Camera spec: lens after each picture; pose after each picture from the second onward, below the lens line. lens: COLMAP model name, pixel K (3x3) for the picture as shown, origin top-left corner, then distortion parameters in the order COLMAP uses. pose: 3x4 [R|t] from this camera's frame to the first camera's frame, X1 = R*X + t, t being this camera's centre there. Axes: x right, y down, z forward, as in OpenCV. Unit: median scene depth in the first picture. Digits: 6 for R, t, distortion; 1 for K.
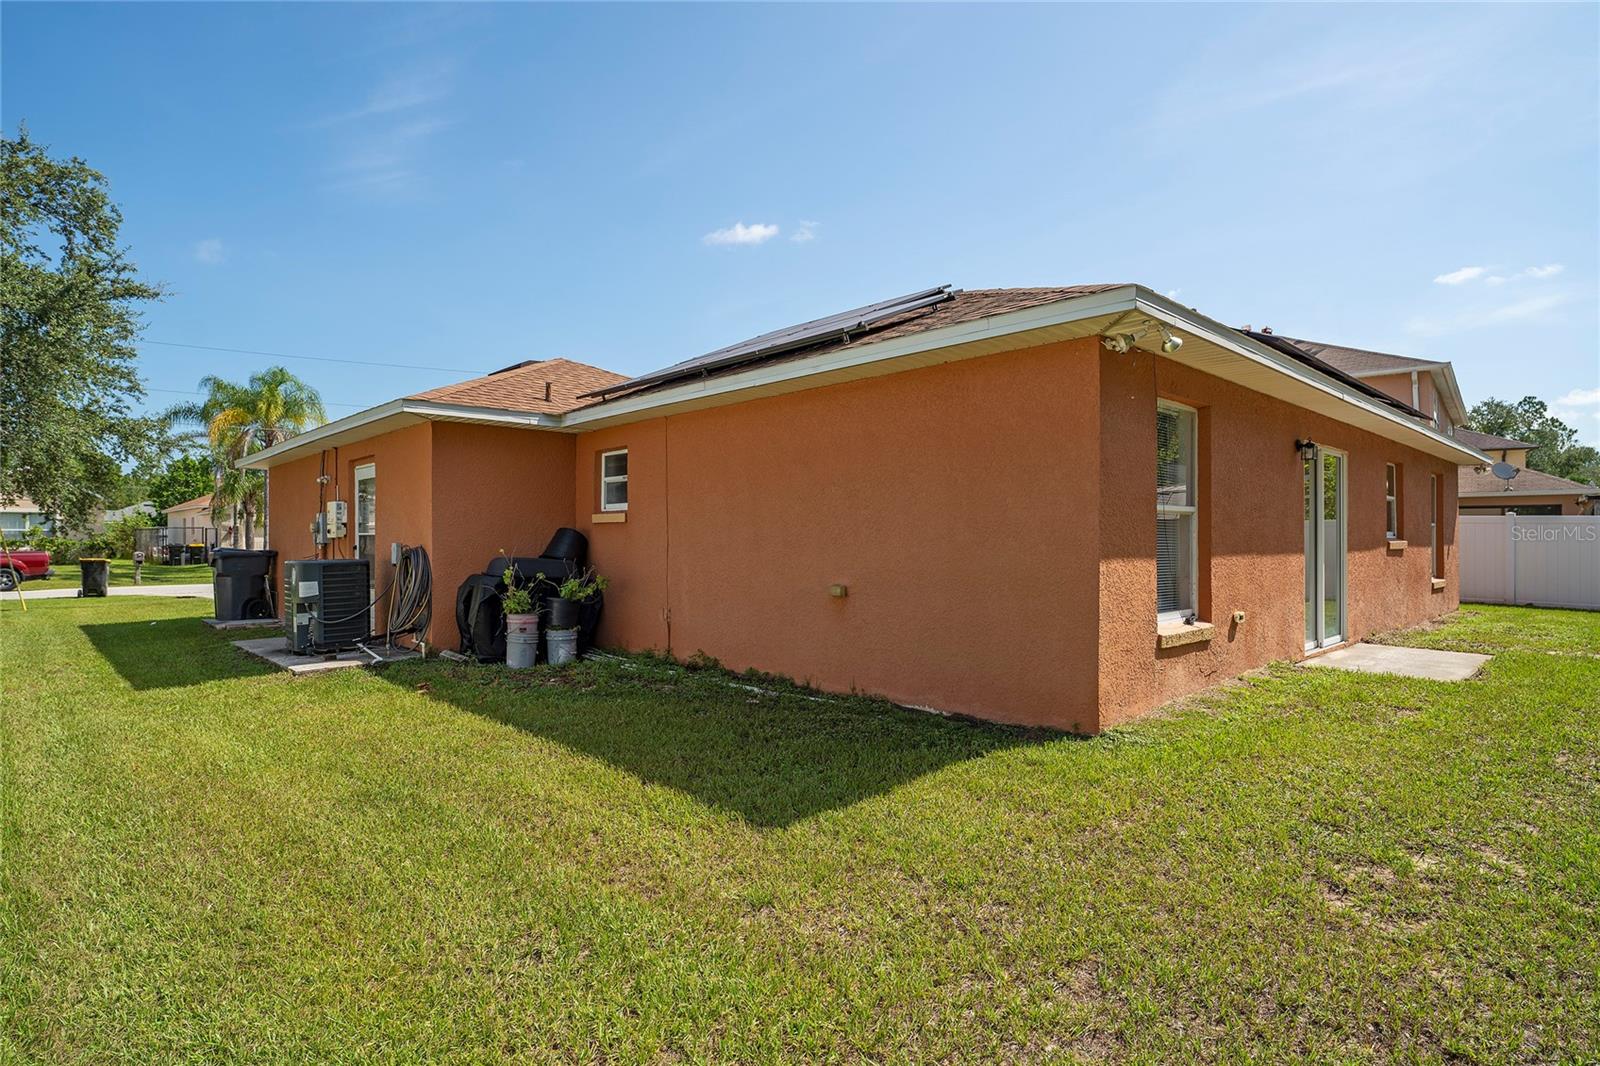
lens RADIAL K [[831.1, 0, 800.0], [0, 831.1, 533.0], [0, 0, 1]] dist [-0.001167, -0.000445]
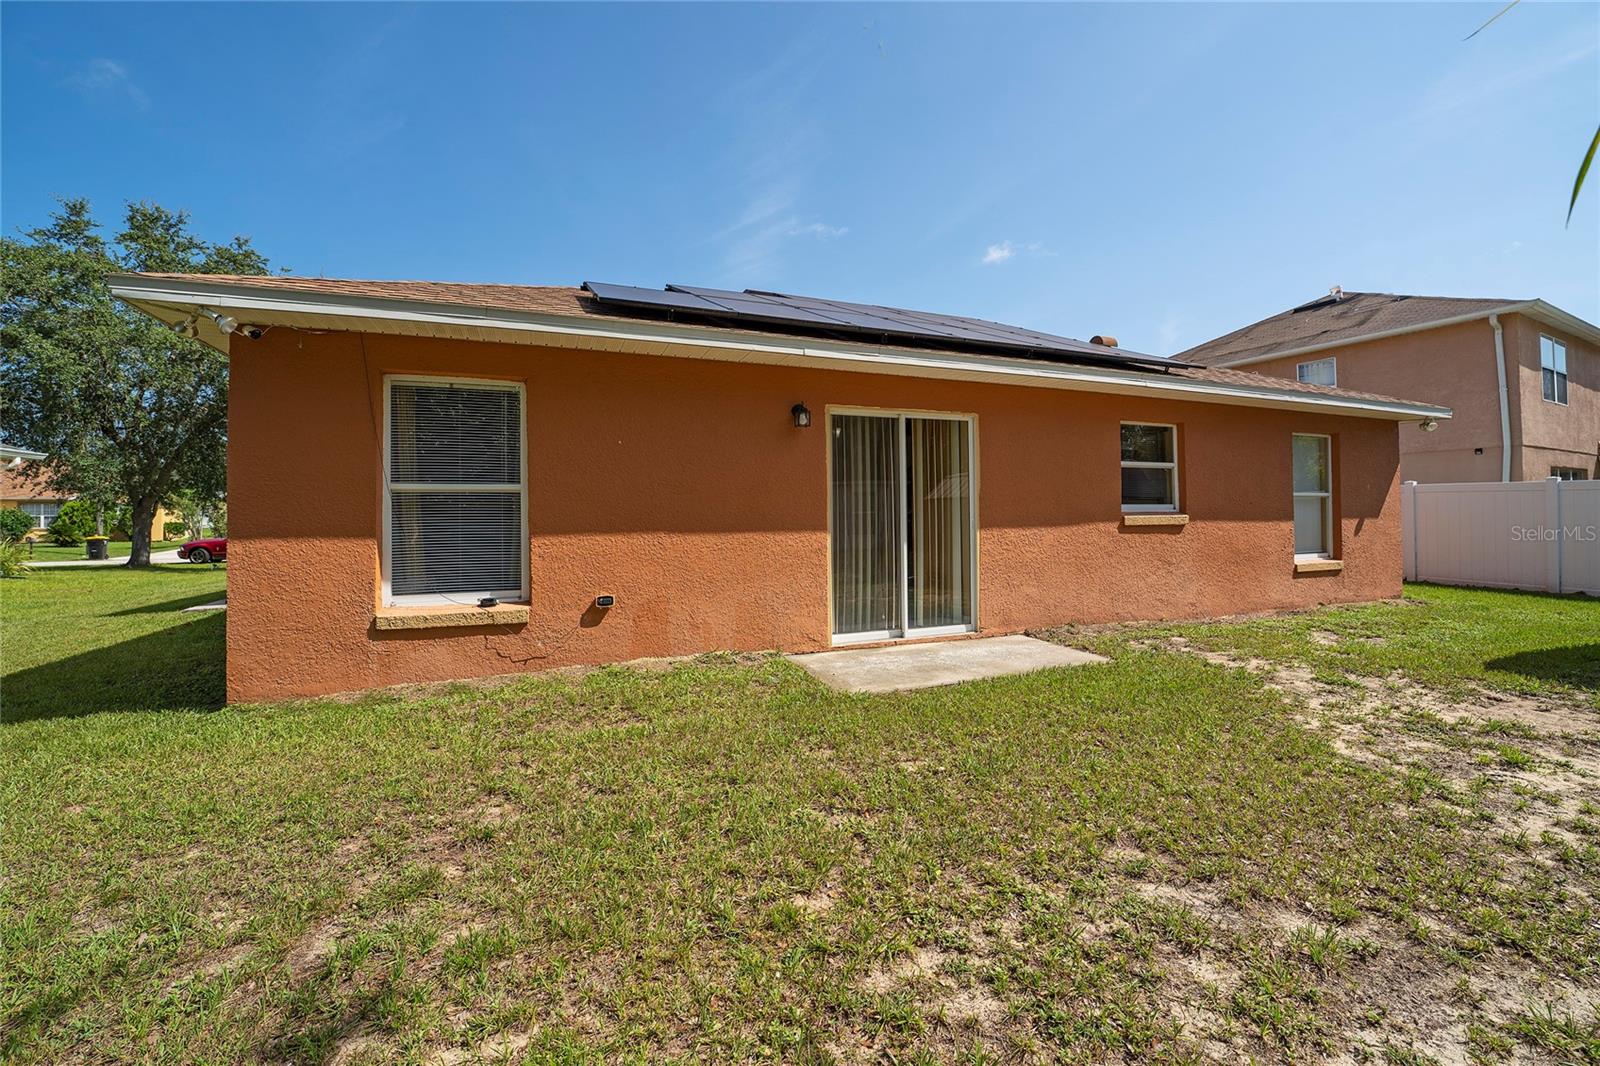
lens RADIAL K [[635.0, 0, 799.1], [0, 635.0, 499.7], [0, 0, 1]] dist [0.000573, 0.000108]
pose [[0.934782, 0.001533, -0.355219, 0.628886], [-0.000568, 0.999996, 0.002822, -0.008508], [0.355222, -0.002436, 0.934779, 0.262498]]
